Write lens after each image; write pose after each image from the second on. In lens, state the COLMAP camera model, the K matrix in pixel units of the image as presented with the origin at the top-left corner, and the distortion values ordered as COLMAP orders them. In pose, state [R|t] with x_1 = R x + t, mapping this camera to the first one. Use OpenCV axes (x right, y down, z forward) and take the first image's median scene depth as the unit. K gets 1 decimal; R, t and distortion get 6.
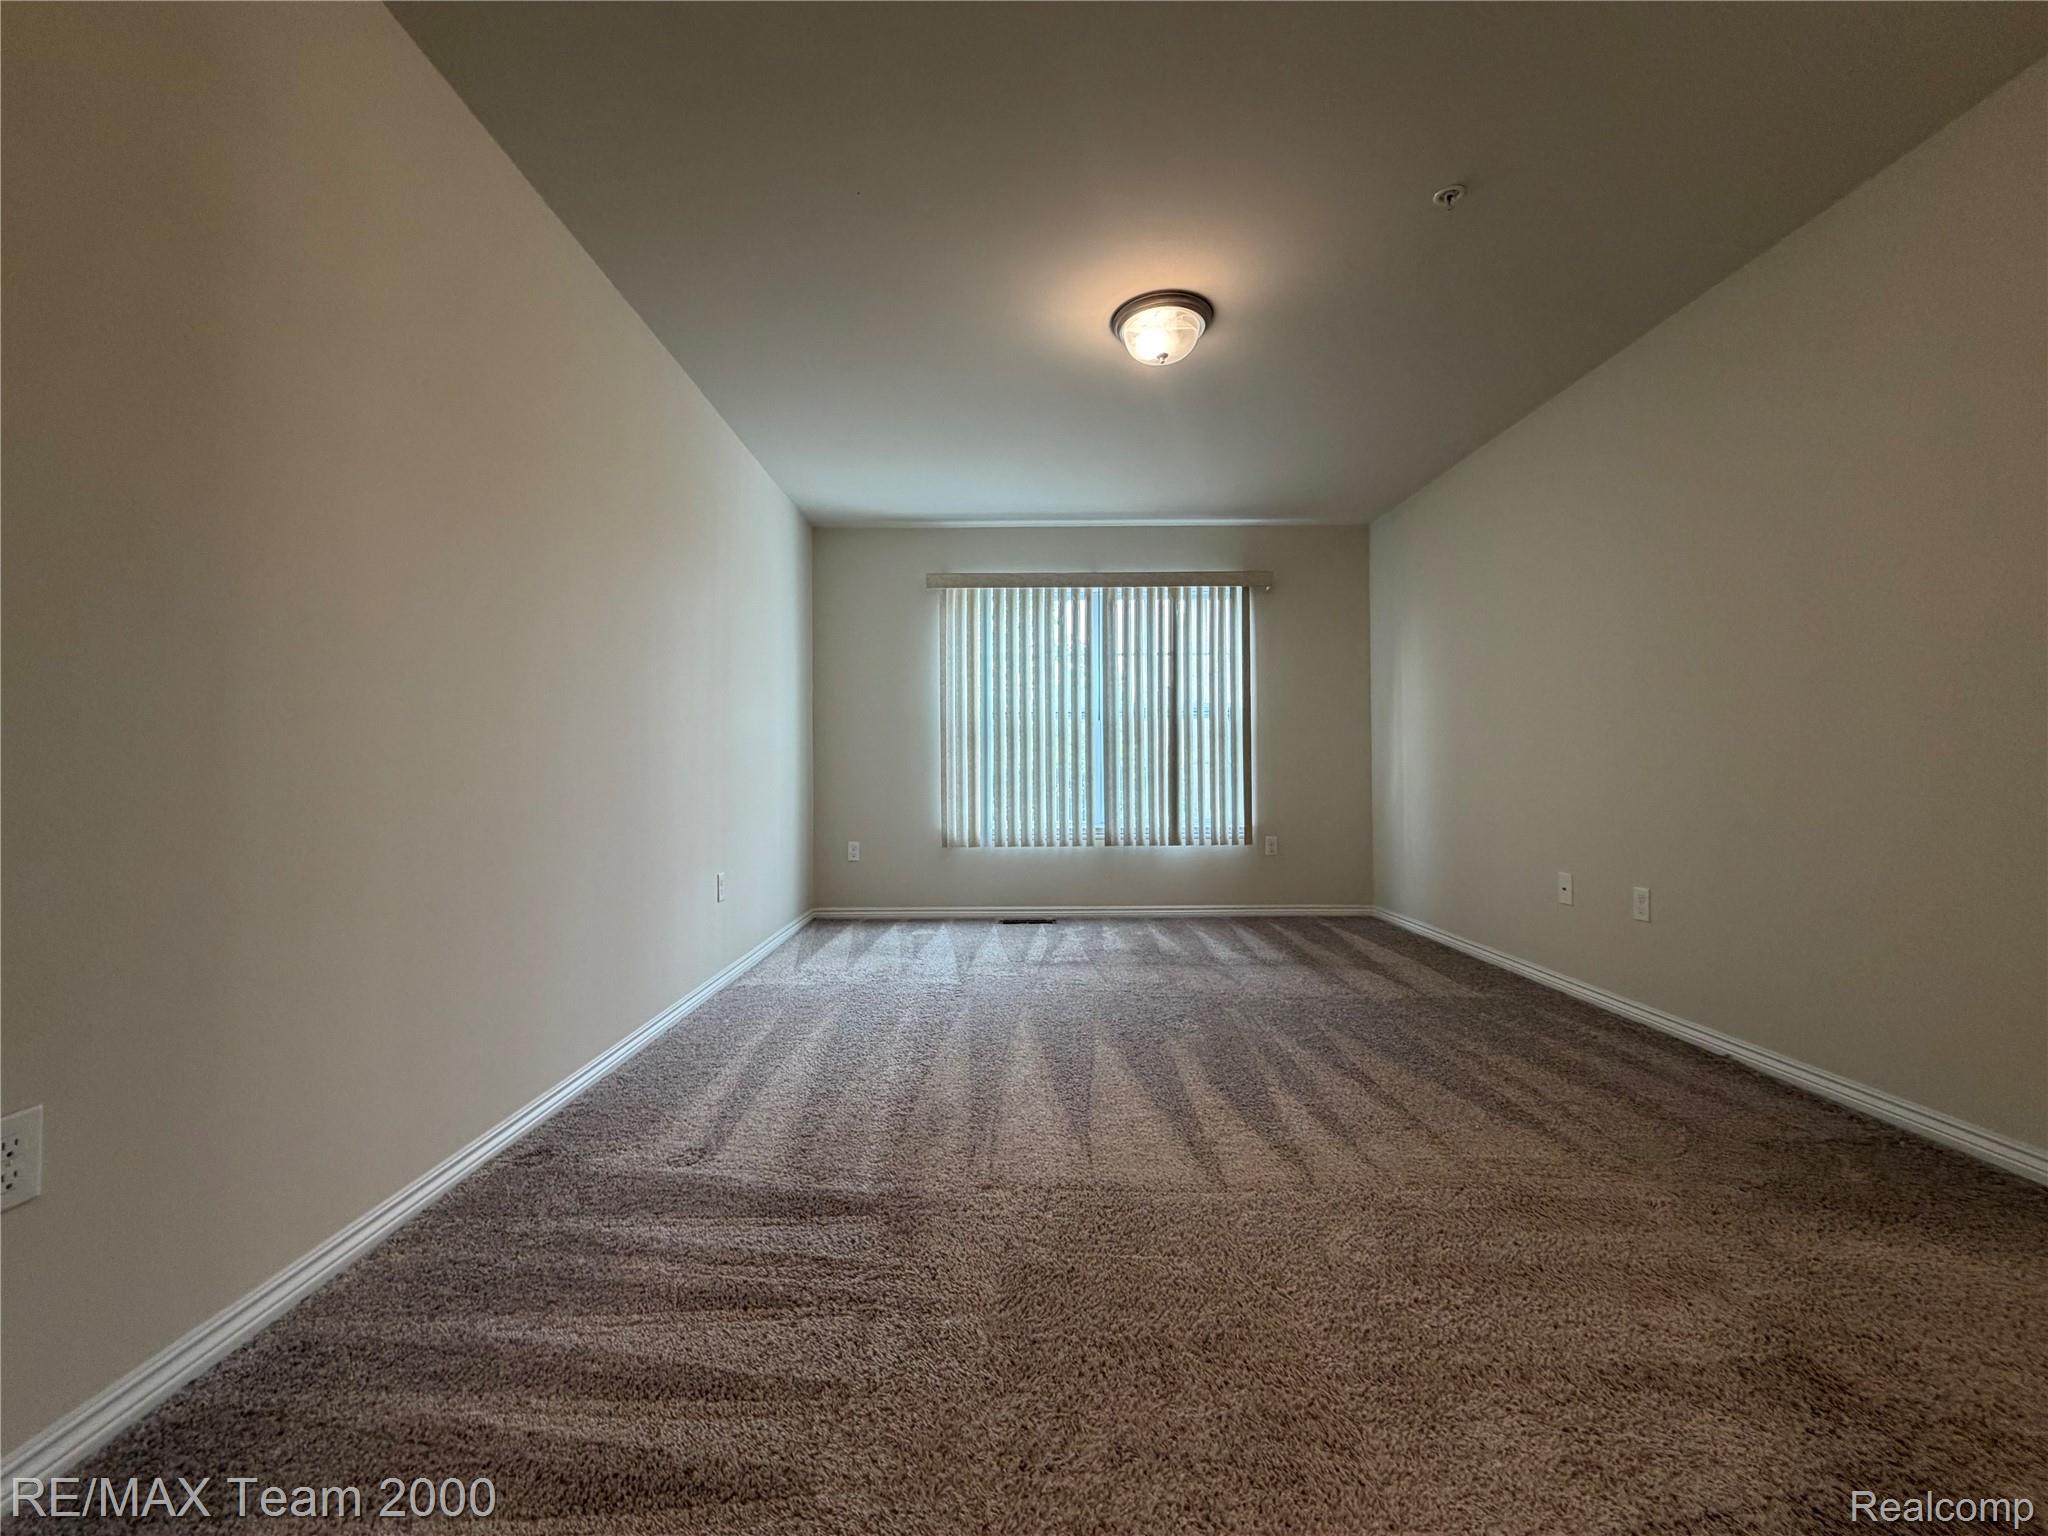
lens RADIAL K [[816.9, 0, 1017.9], [0, 816.9, 766.7], [0, 0, 1]] dist [-0.000044, 0.000441]
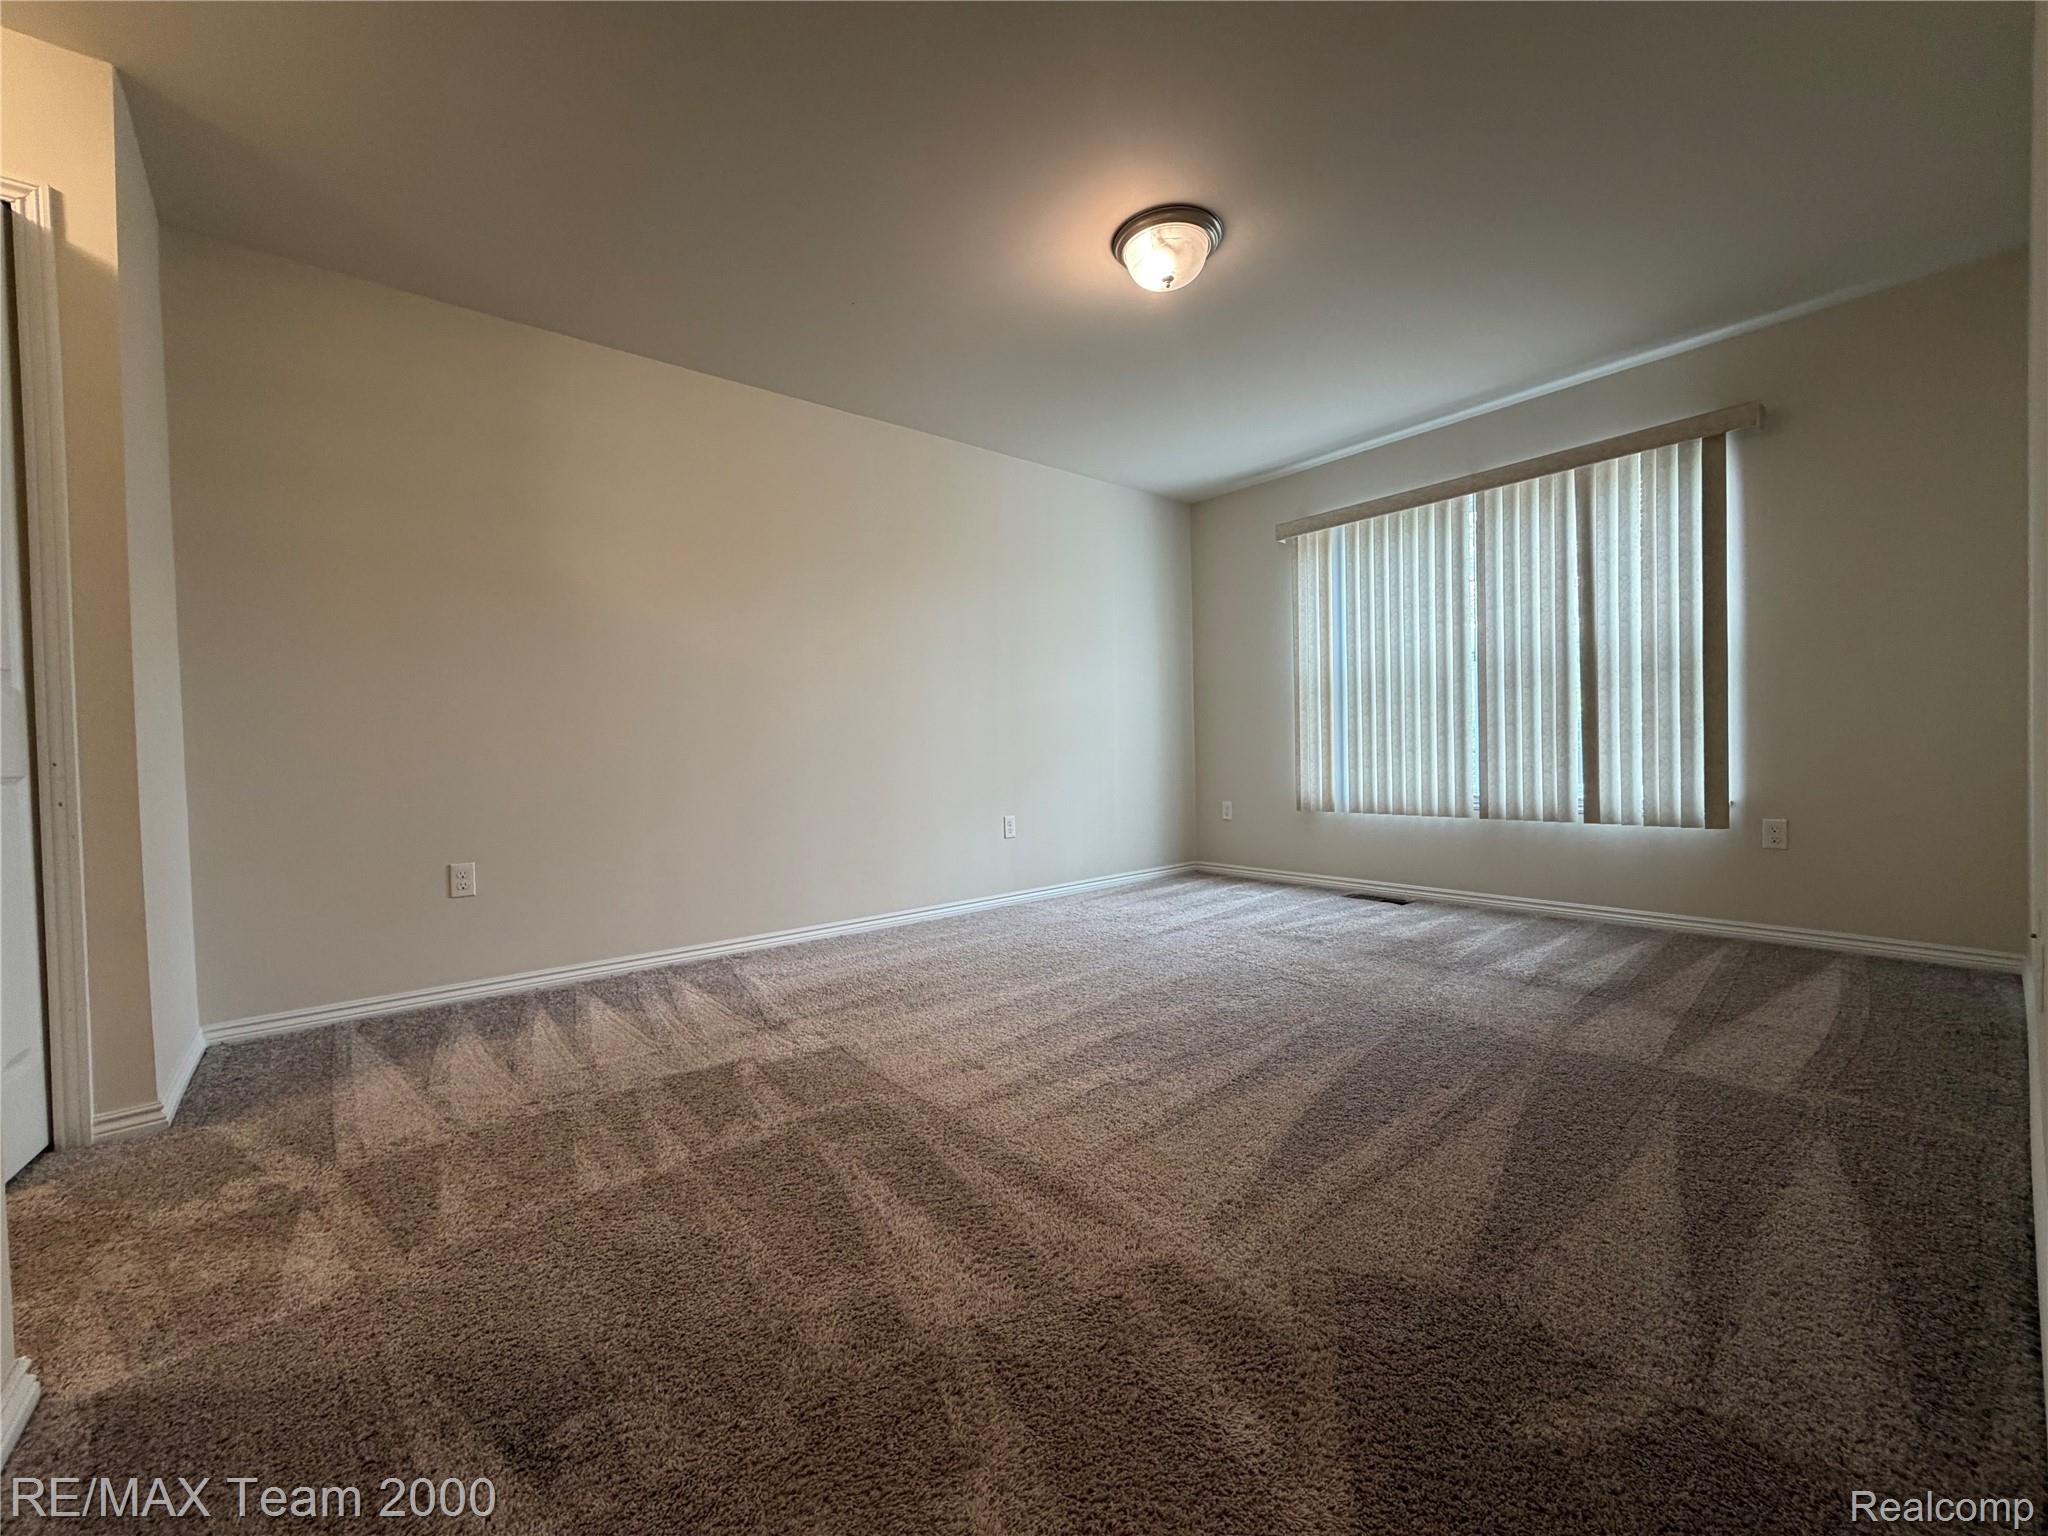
lens RADIAL K [[816.9, 0, 1012.2], [0, 816.9, 766.9], [0, 0, 1]] dist [-0.000044, 0.000441]
pose [[0.632169, 0.007049, -0.774798, 0.434519], [0.025316, 0.999237, 0.029747, 0.011441], [0.774417, -0.038420, 0.631508, 0.140954]]
